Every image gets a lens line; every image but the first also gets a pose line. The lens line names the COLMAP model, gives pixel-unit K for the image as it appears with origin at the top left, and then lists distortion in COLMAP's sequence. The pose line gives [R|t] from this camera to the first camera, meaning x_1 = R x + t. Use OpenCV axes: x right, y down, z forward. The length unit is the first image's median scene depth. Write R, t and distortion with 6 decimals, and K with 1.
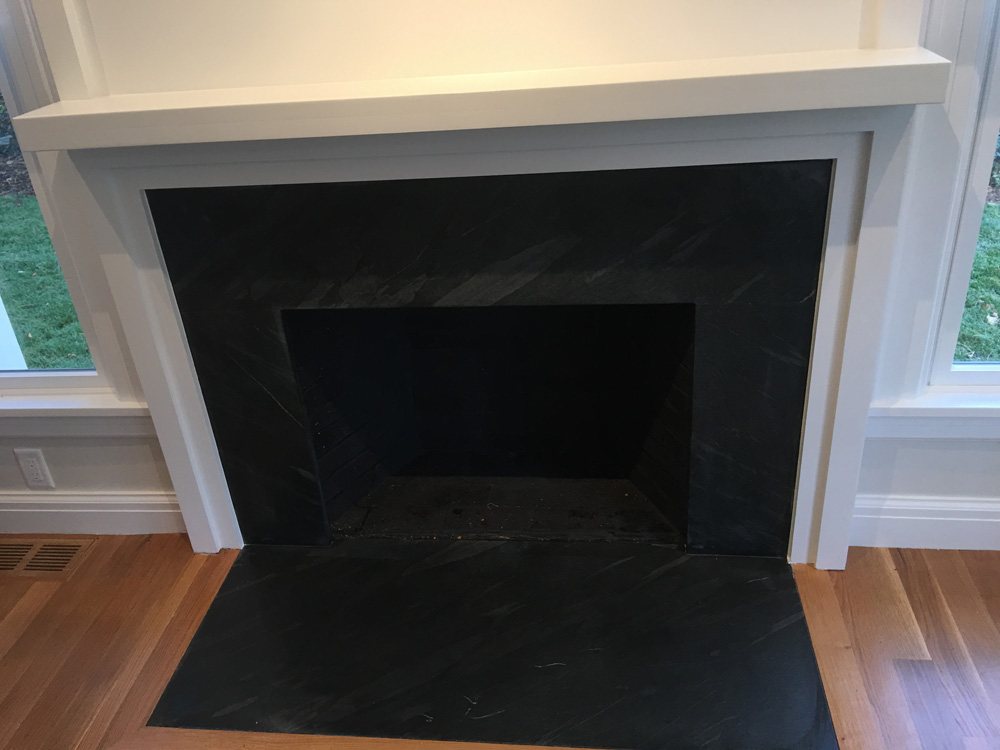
lens RADIAL K [[845.5, 0, 502.1], [0, 845.5, 370.4], [0, 0, 1]] dist [0.075272, -0.115051]
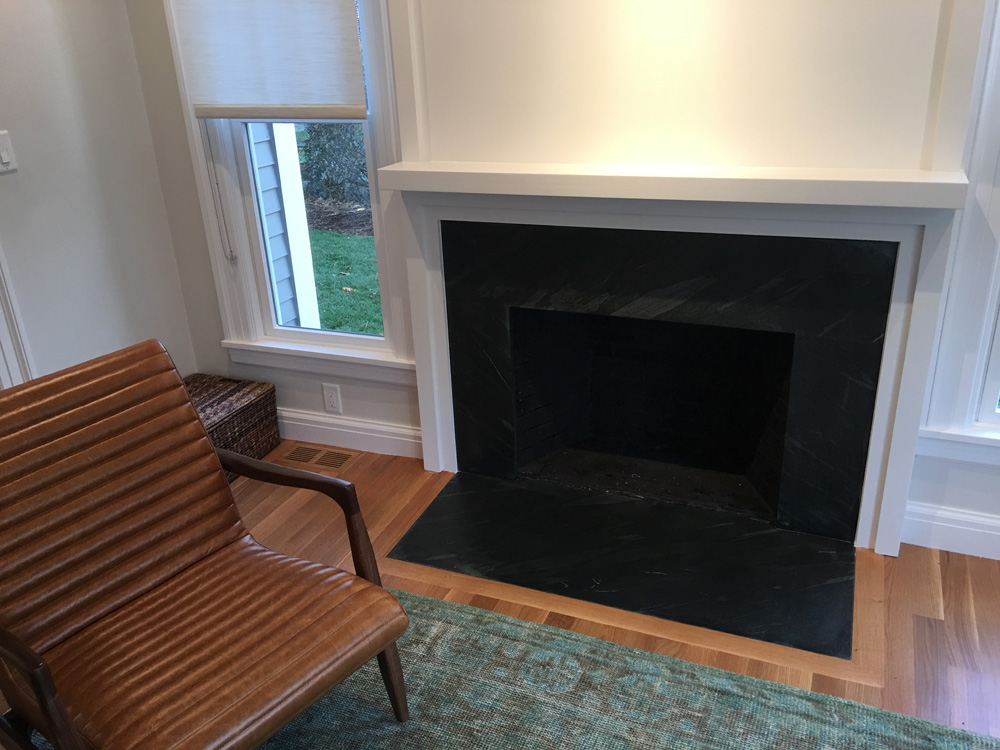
lens RADIAL K [[845.5, 0, 502.1], [0, 845.5, 370.4], [0, 0, 1]] dist [0.075272, -0.115051]
pose [[0.962547, 0.137585, -0.233610, 0.089914], [-0.156834, 0.985428, -0.065833, 0.138334], [0.221148, 0.100006, 0.970099, -0.438642]]
